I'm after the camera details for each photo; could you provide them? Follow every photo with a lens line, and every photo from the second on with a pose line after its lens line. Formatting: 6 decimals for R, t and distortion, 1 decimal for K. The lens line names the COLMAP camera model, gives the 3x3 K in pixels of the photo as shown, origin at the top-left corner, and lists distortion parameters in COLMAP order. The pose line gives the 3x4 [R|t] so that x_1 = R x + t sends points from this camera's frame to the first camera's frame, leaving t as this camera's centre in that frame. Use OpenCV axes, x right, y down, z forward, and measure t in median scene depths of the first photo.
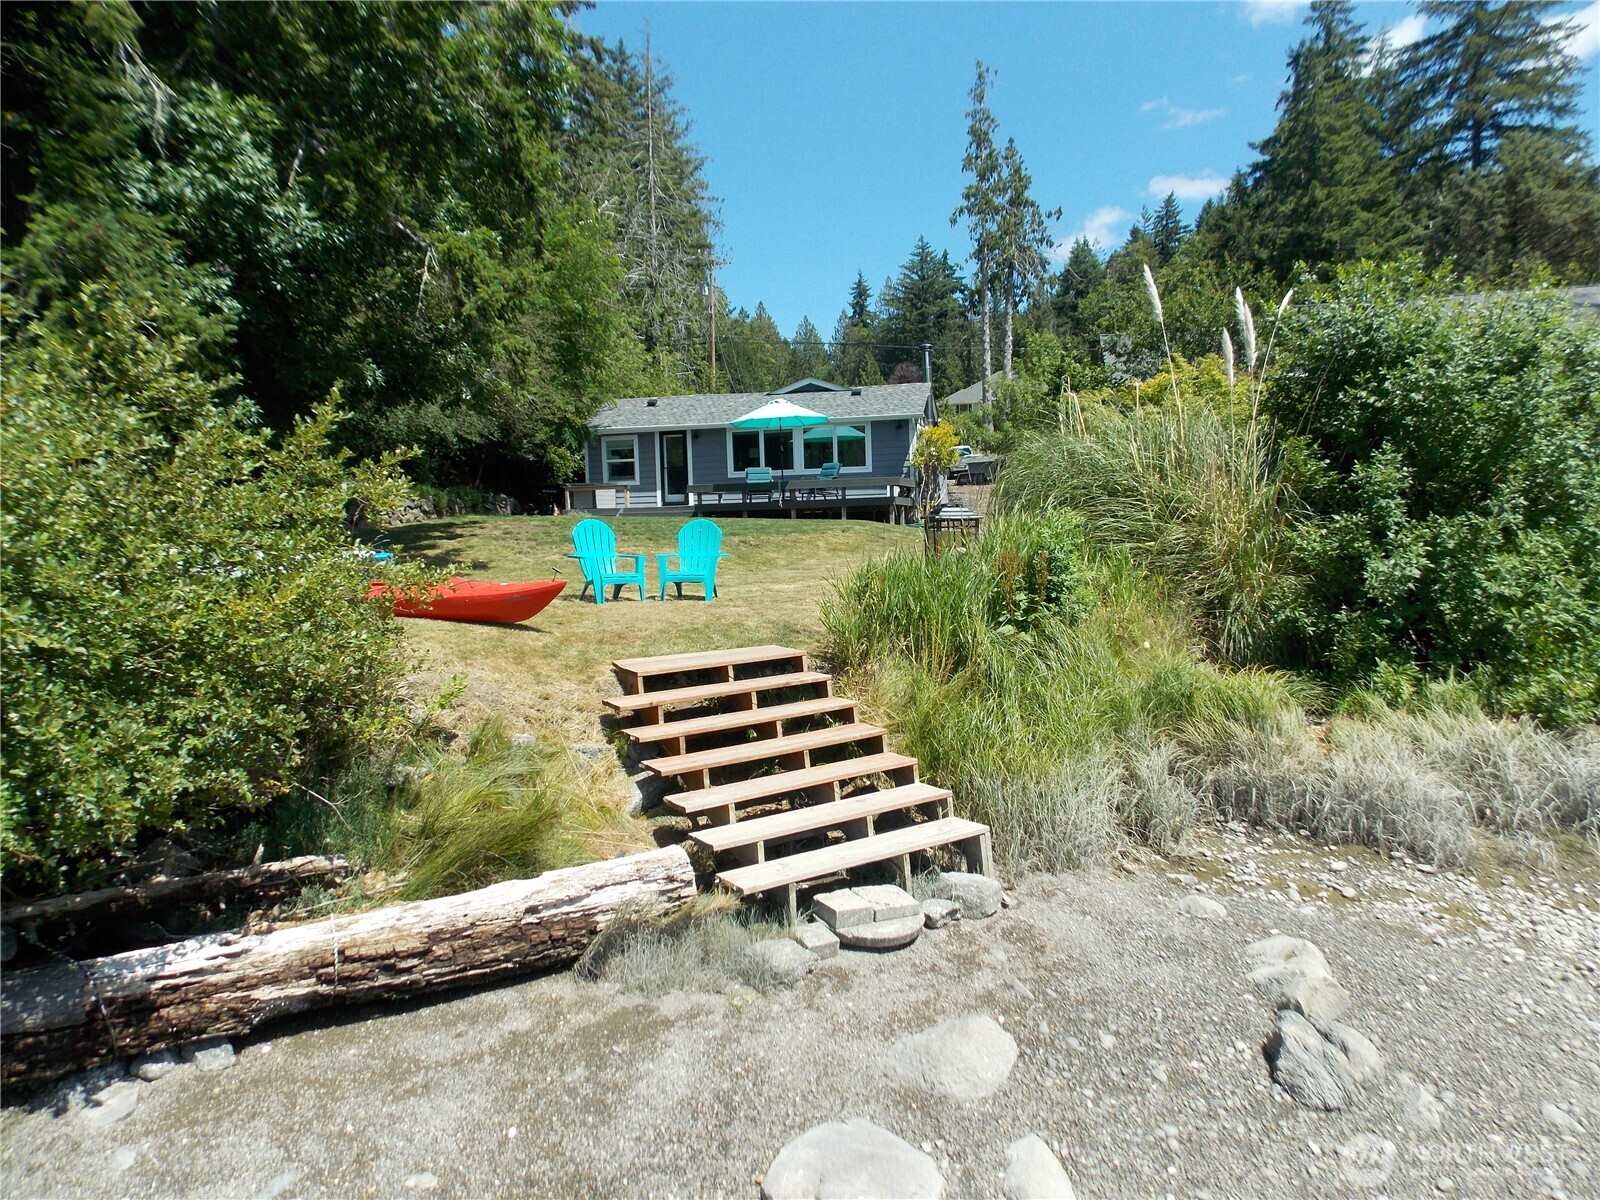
lens RADIAL K [[1068.5, 0, 792.8], [0, 1068.5, 599.6], [0, 0, 1]] dist [0.009679, -0.008969]
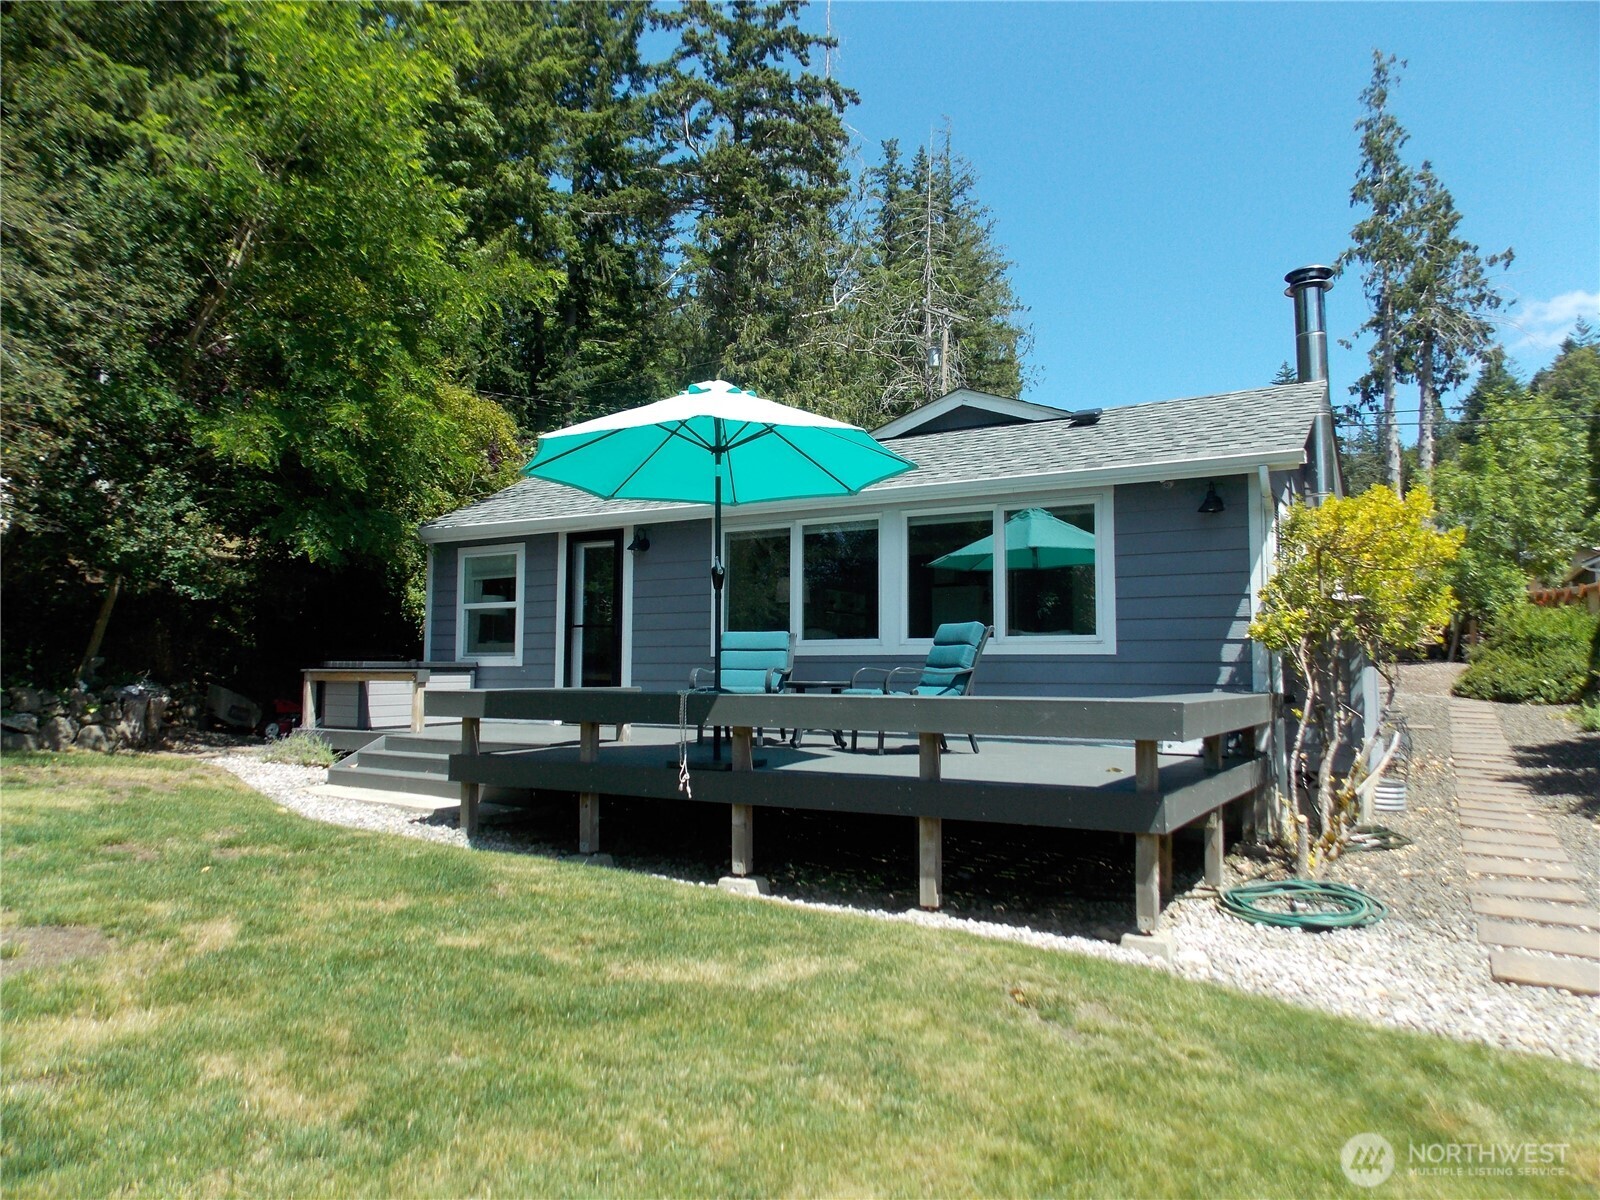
lens RADIAL K [[1067.7, 0, 800.2], [0, 1067.7, 603.7], [0, 0, 1]] dist [0.007148, -0.002735]
pose [[0.952960, 0.013663, -0.302787, 0.032382], [-0.054776, 0.990298, -0.127712, -0.036416], [0.298104, 0.138290, 0.944463, 0.277396]]
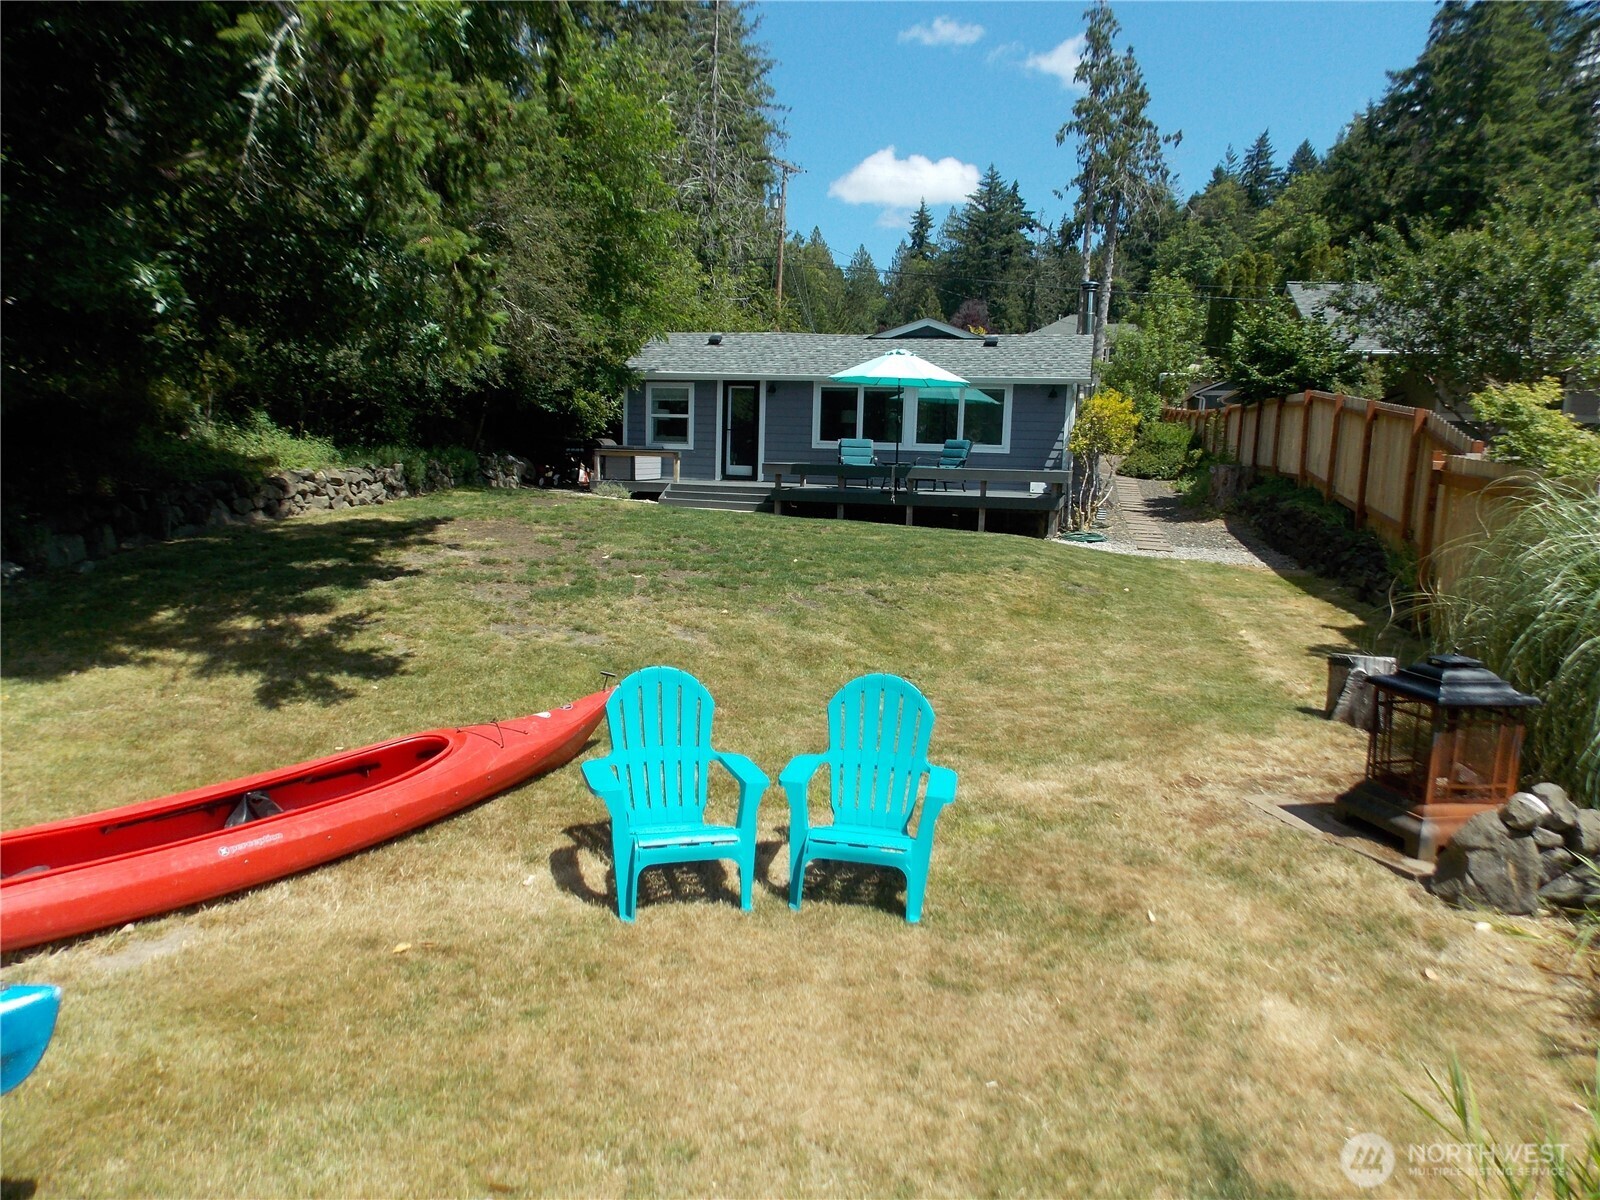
lens RADIAL K [[1068.5, 0, 792.8], [0, 1068.5, 599.6], [0, 0, 1]] dist [0.009679, -0.008969]
pose [[0.997645, 0.063525, -0.025854, -0.019958], [-0.061791, 0.996093, 0.063091, -0.022827], [0.029761, -0.061345, 0.997673, 0.102580]]
